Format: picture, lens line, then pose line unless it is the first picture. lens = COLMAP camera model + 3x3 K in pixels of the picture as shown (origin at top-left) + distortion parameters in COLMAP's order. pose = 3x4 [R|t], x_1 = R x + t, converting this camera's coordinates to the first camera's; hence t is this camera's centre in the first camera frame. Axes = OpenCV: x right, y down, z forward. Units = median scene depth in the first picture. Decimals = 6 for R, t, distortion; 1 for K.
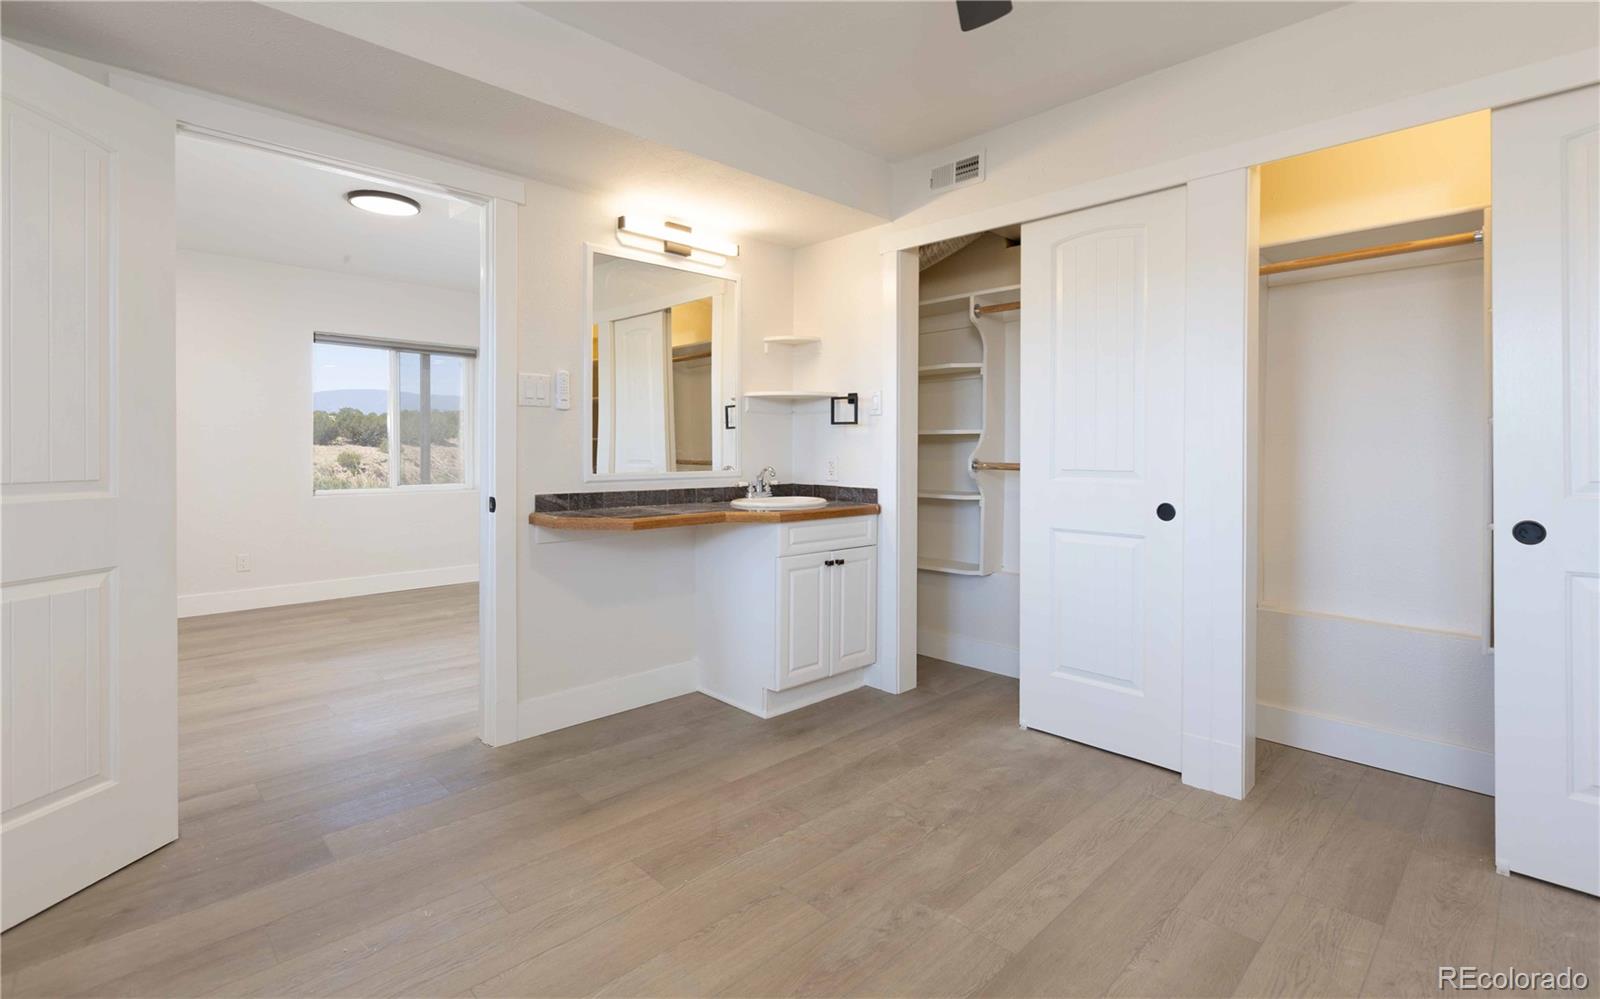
lens RADIAL K [[728.5, 0, 801.5], [0, 728.5, 451.0], [0, 0, 1]] dist [0.003767, -0.003483]
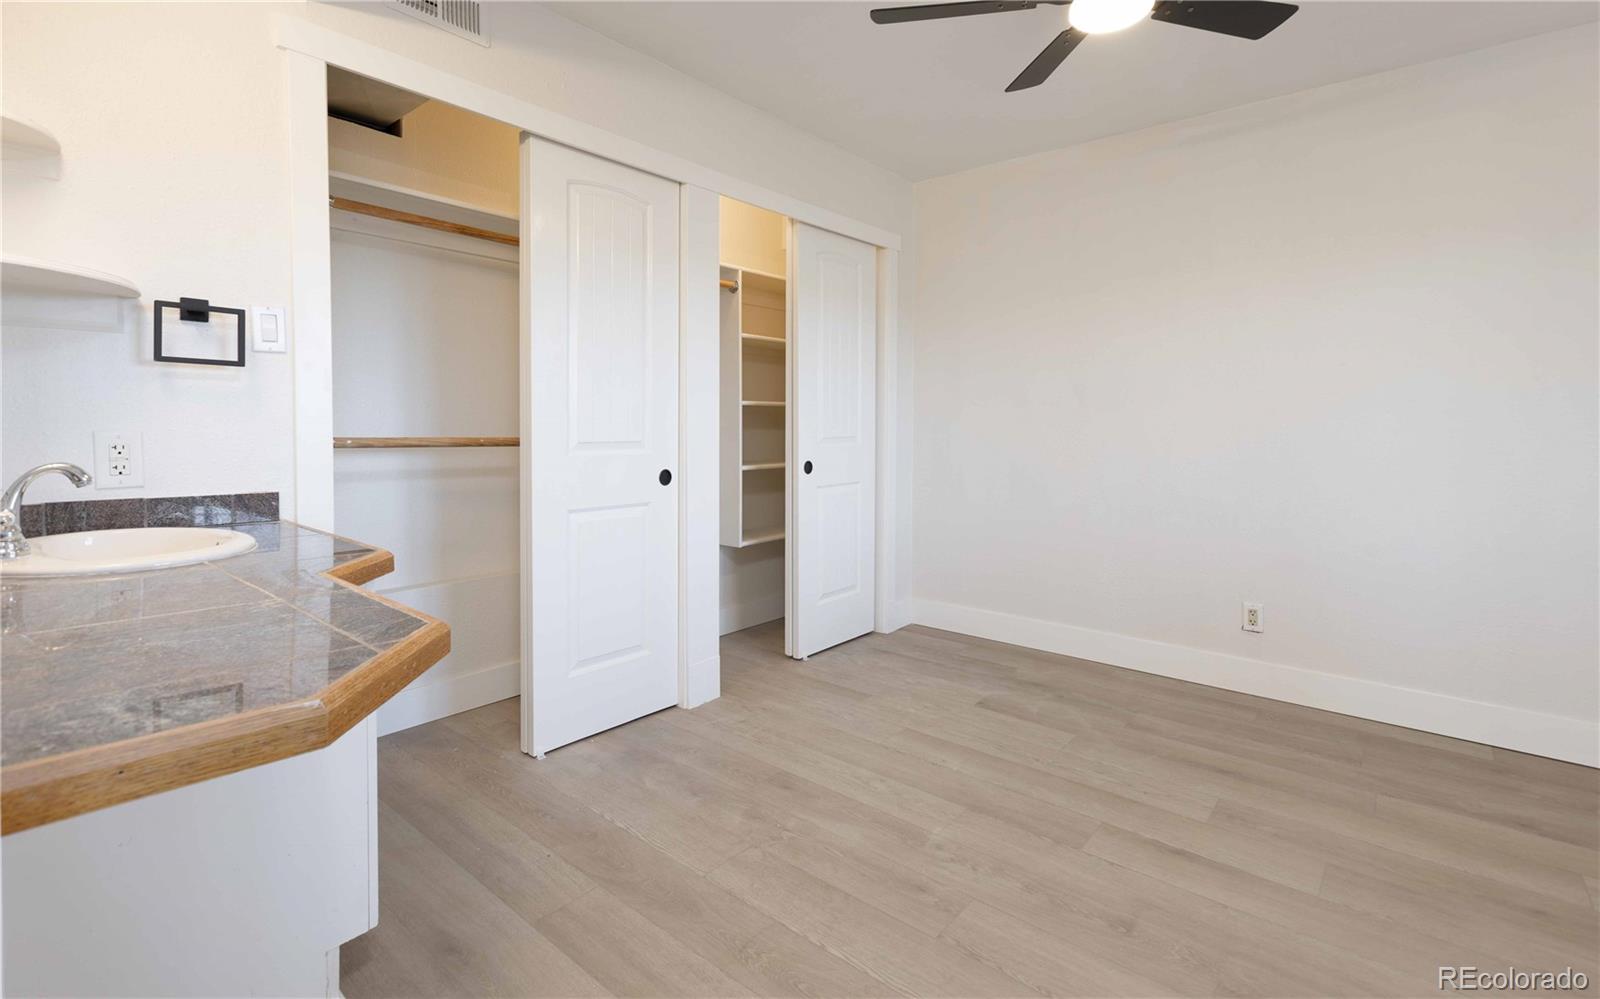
lens RADIAL K [[728.5, 0, 801.5], [0, 728.5, 451.0], [0, 0, 1]] dist [0.003767, -0.003483]
pose [[-0.082620, -0.040644, 0.995752, -0.644603], [-0.001681, 0.999172, 0.040644, -0.000211], [-0.996580, 0.001684, -0.082620, 0.947568]]
